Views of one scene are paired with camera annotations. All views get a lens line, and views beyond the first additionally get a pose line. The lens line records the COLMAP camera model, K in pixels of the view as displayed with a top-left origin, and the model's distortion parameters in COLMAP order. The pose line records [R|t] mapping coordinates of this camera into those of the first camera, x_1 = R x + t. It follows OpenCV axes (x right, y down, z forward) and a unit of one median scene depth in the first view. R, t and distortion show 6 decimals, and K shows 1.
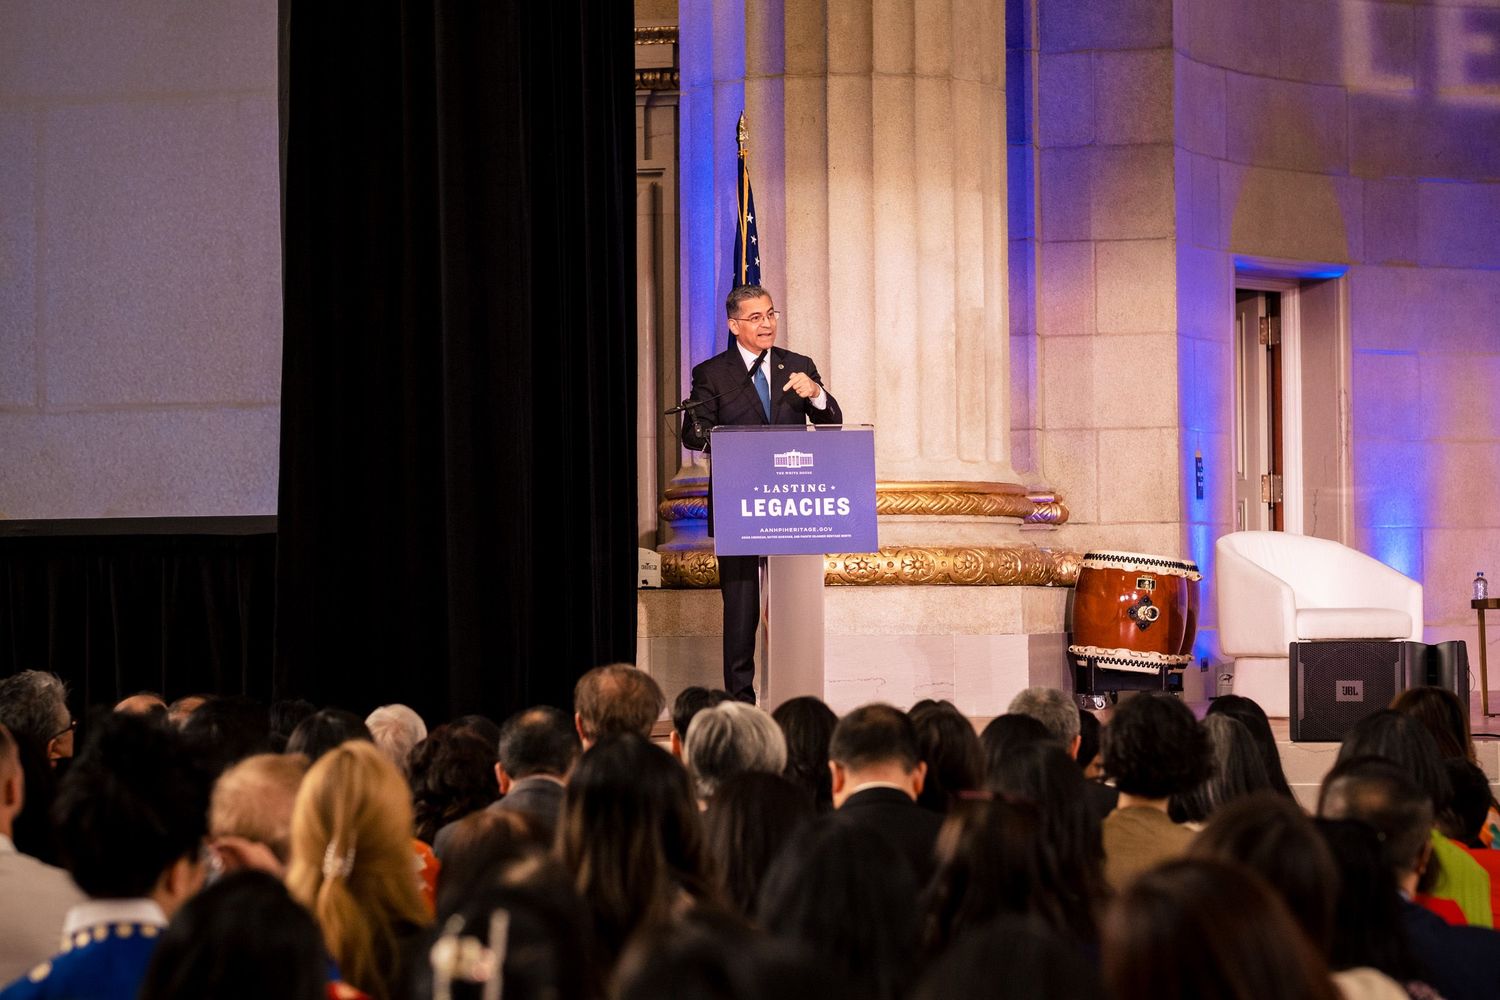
lens RADIAL K [[3684.4, 0, 751.4], [0, 3684.4, 503.2], [0, 0, 1]] dist [-0.036596, 0.000000]
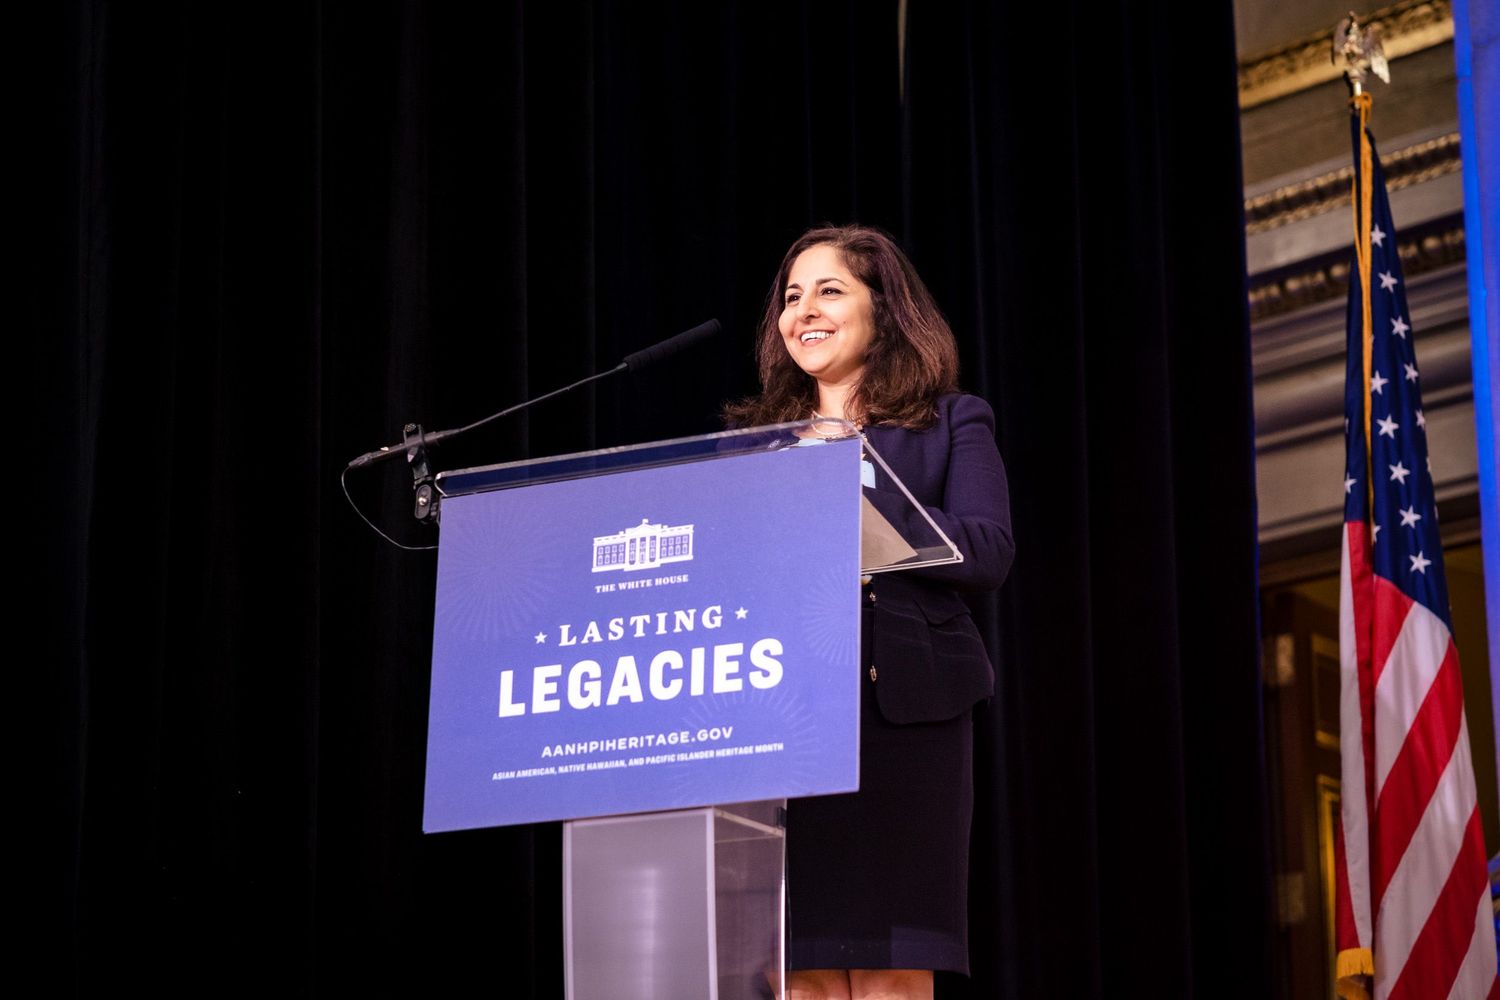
lens RADIAL K [[3684.4, 0, 742.9], [0, 3684.4, 495.0], [0, 0, 1]] dist [-0.036596, 0.000000]
pose [[0.827574, -0.137236, -0.544323, 0.209679], [0.016998, 0.975338, -0.220062, 0.060218], [0.561099, 0.172865, 0.809497, 0.722797]]
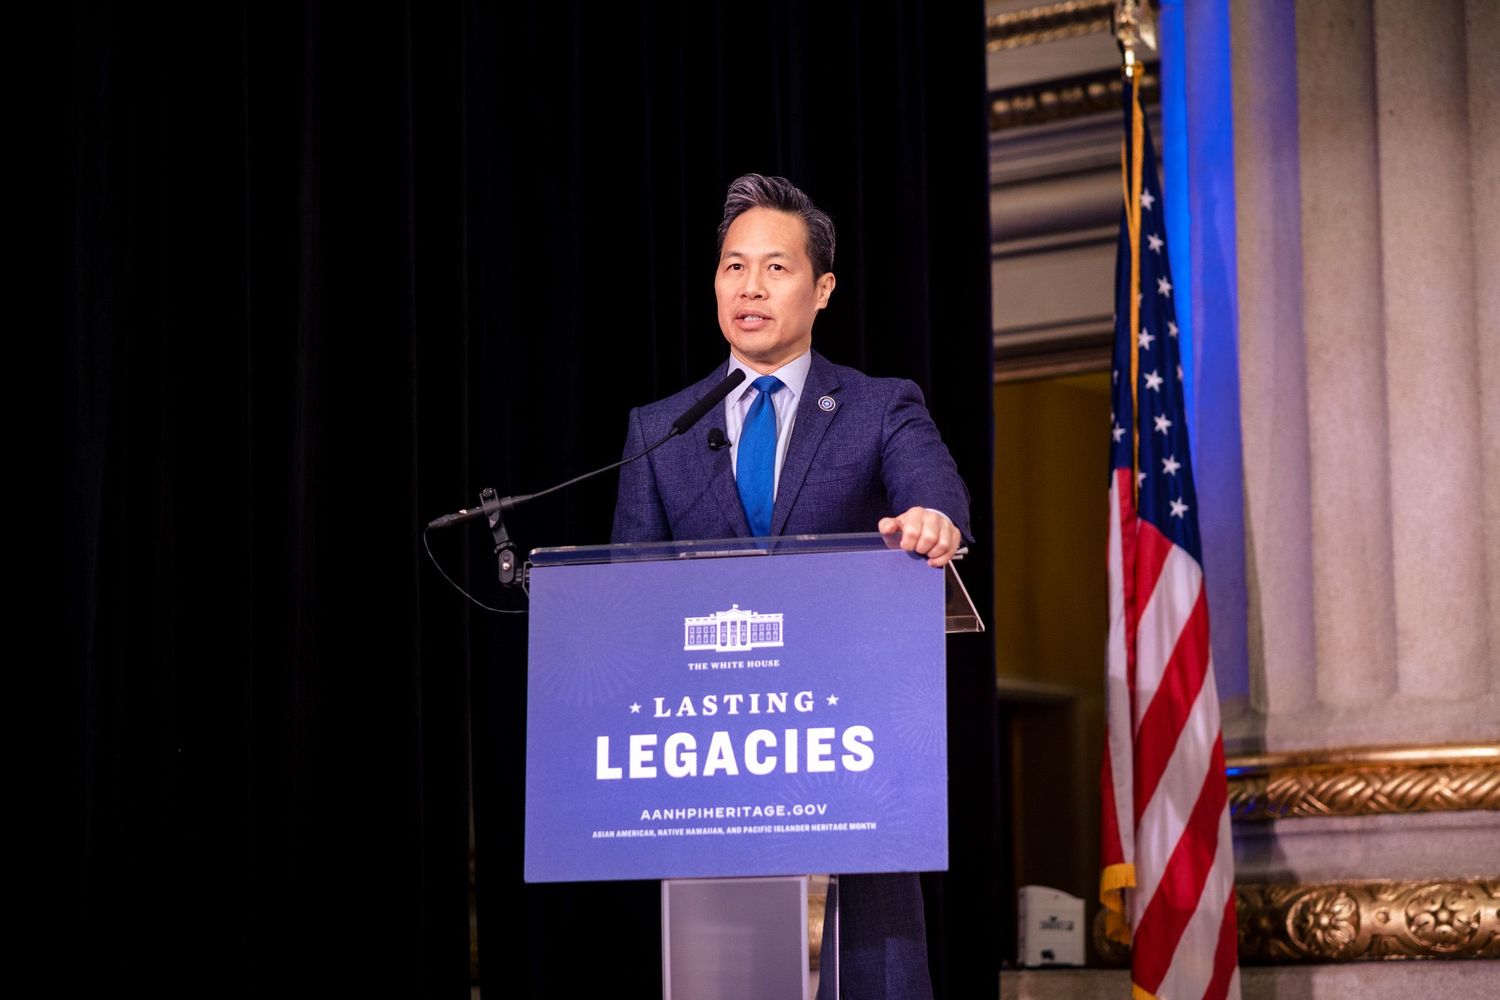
lens RADIAL K [[3684.4, 0, 739.1], [0, 3684.4, 538.7], [0, 0, 1]] dist [-0.036596, 0.000000]
pose [[0.923753, -0.047703, -0.380006, 0.158945], [0.012055, 0.995343, -0.095643, 0.015478], [0.382799, 0.083770, 0.920026, 0.645171]]
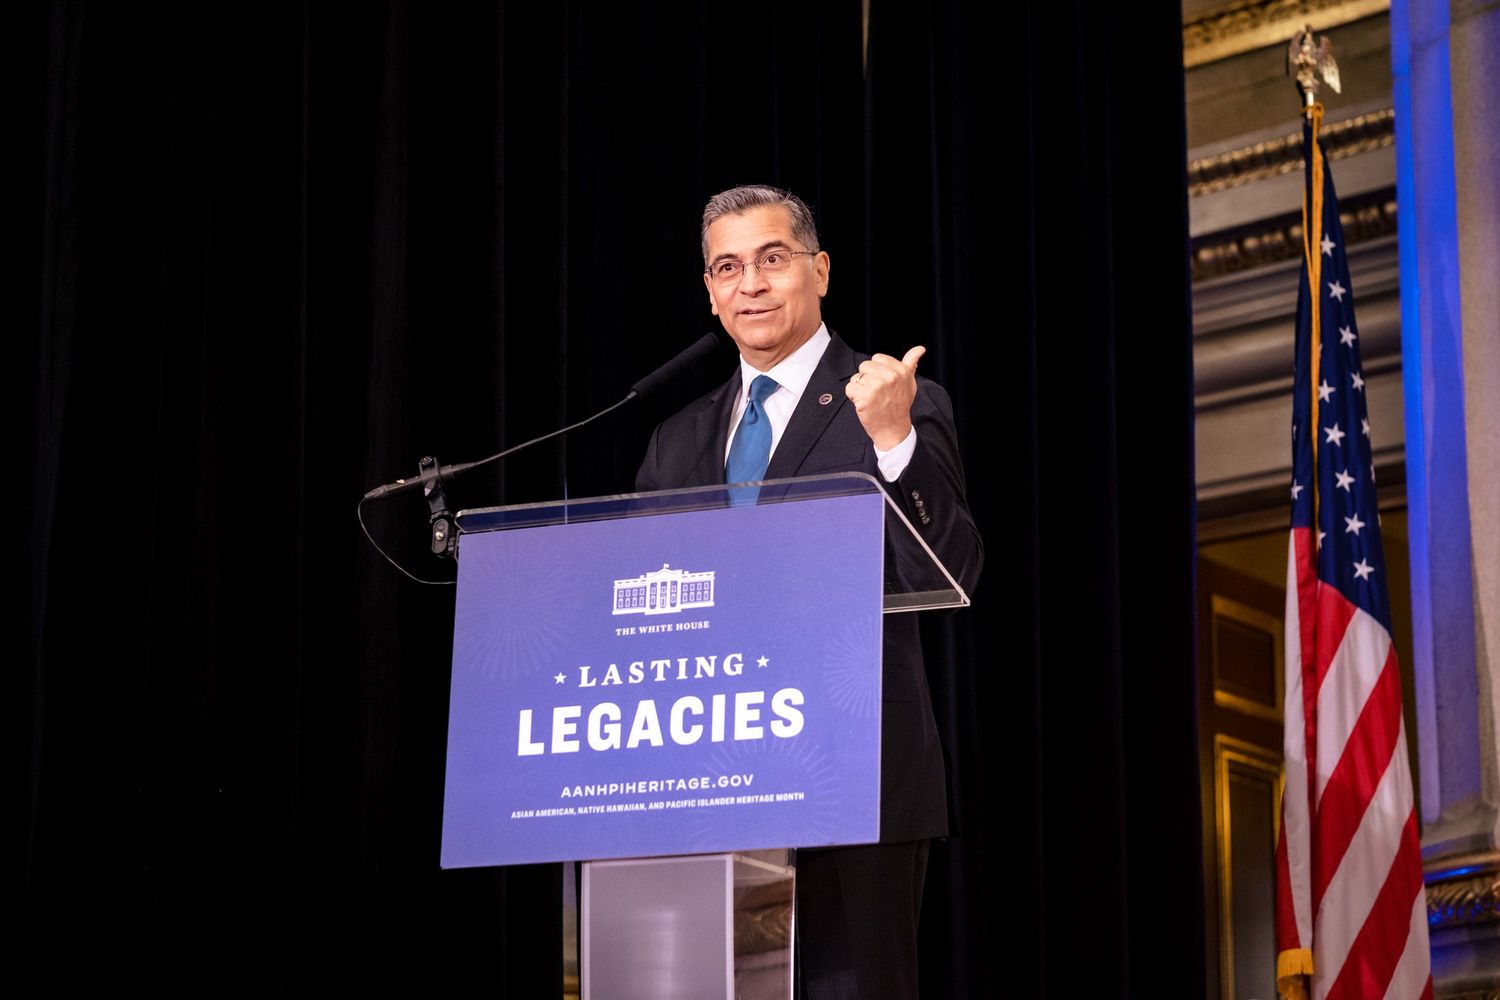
lens RADIAL K [[3684.4, 0, 798.8], [0, 3684.4, 455.3], [0, 0, 1]] dist [-0.036596, 0.000000]
pose [[0.861446, -0.107865, -0.496262, 0.199954], [0.007584, 0.979807, -0.199802, 0.046210], [0.507793, 0.168355, 0.844869, 0.705423]]
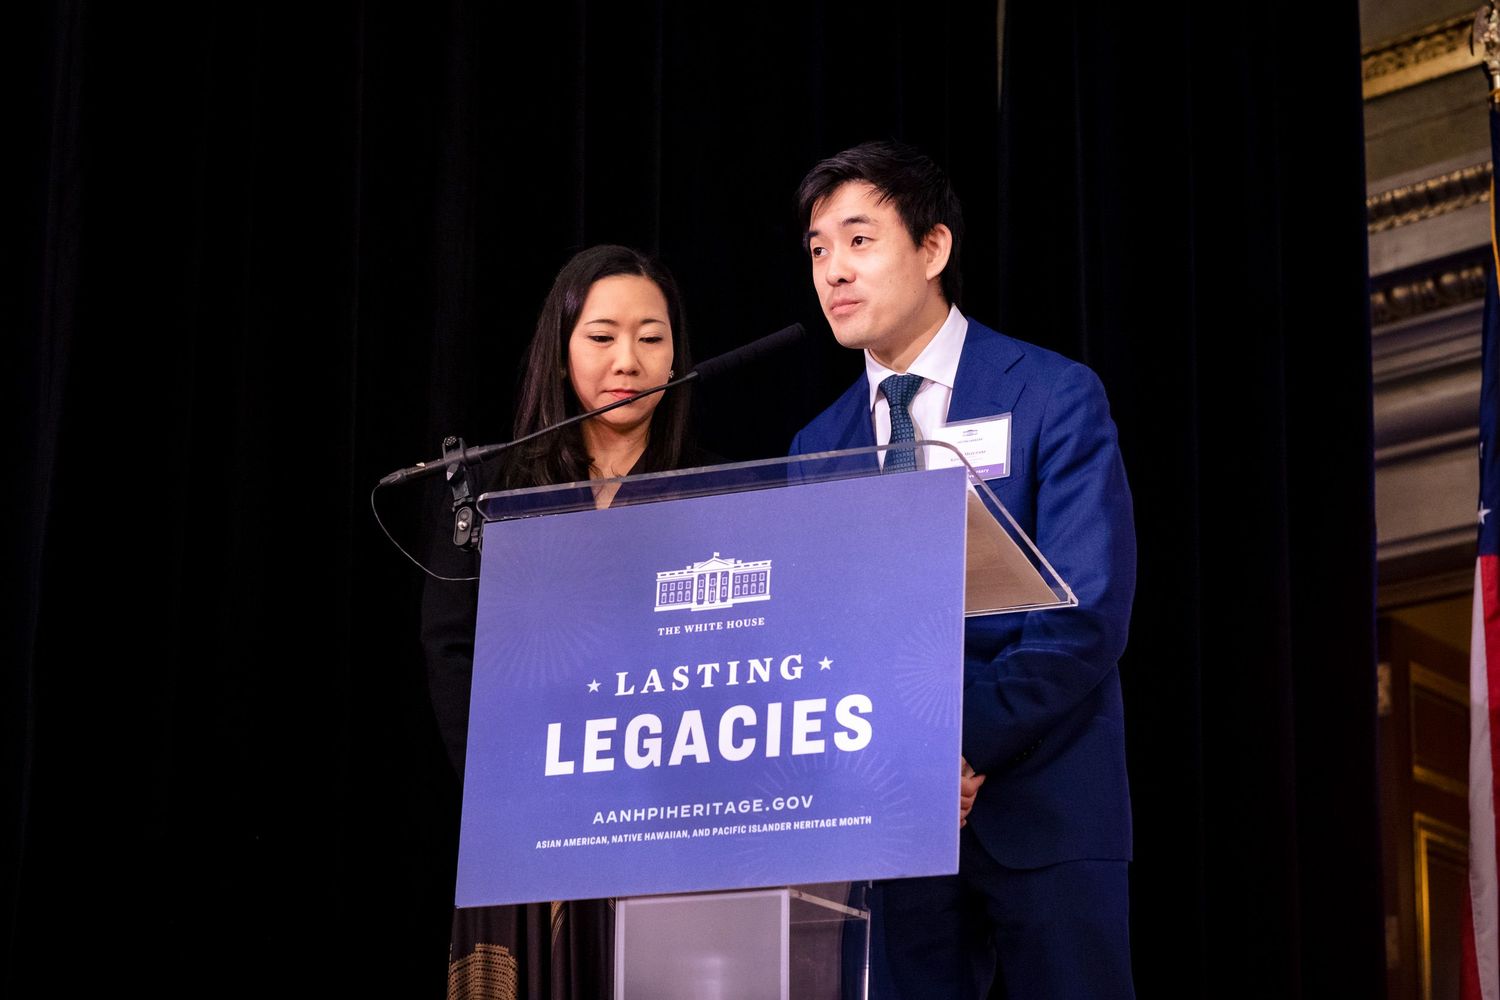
lens RADIAL K [[3684.4, 0, 758.8], [0, 3684.4, 511.7], [0, 0, 1]] dist [-0.036596, 0.000000]
pose [[0.823729, -0.118830, -0.554391, 0.183588], [-0.003513, 0.976702, -0.214569, 0.047442], [0.566972, 0.178695, 0.804121, 0.757415]]
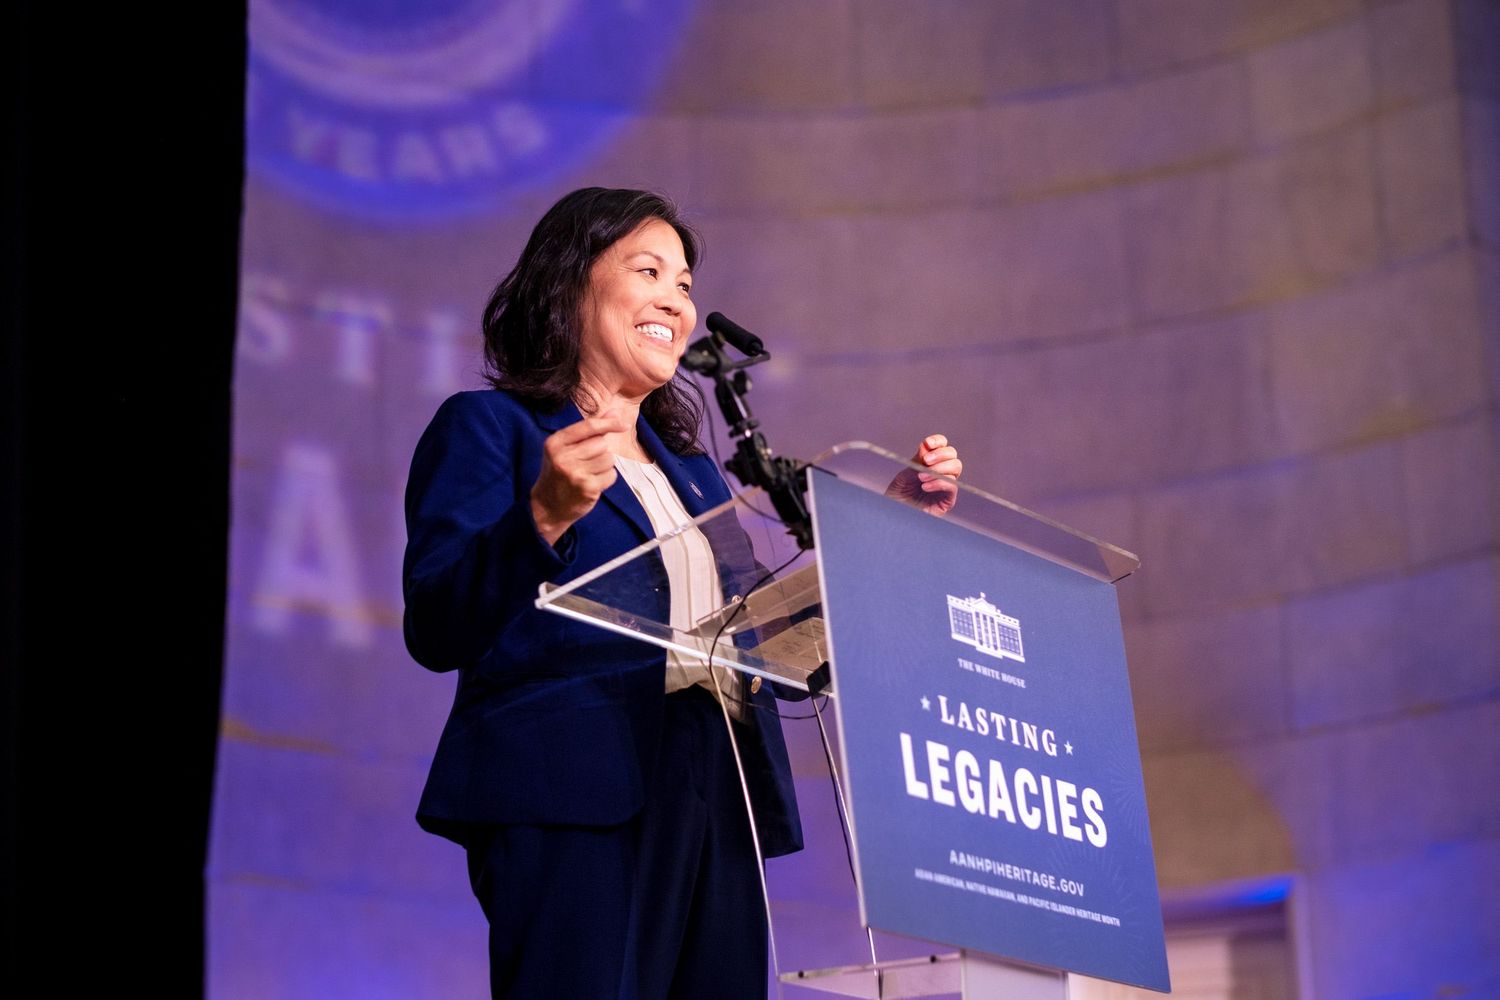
lens RADIAL K [[3684.4, 0, 749.5], [0, 3684.4, 499.3], [0, 0, 1]] dist [-0.036596, 0.000000]
pose [[0.680760, 0.199802, 0.704730, -0.199355], [-0.011342, 0.964840, -0.262591, 0.052304], [-0.732419, 0.170769, 0.659091, 0.827992]]
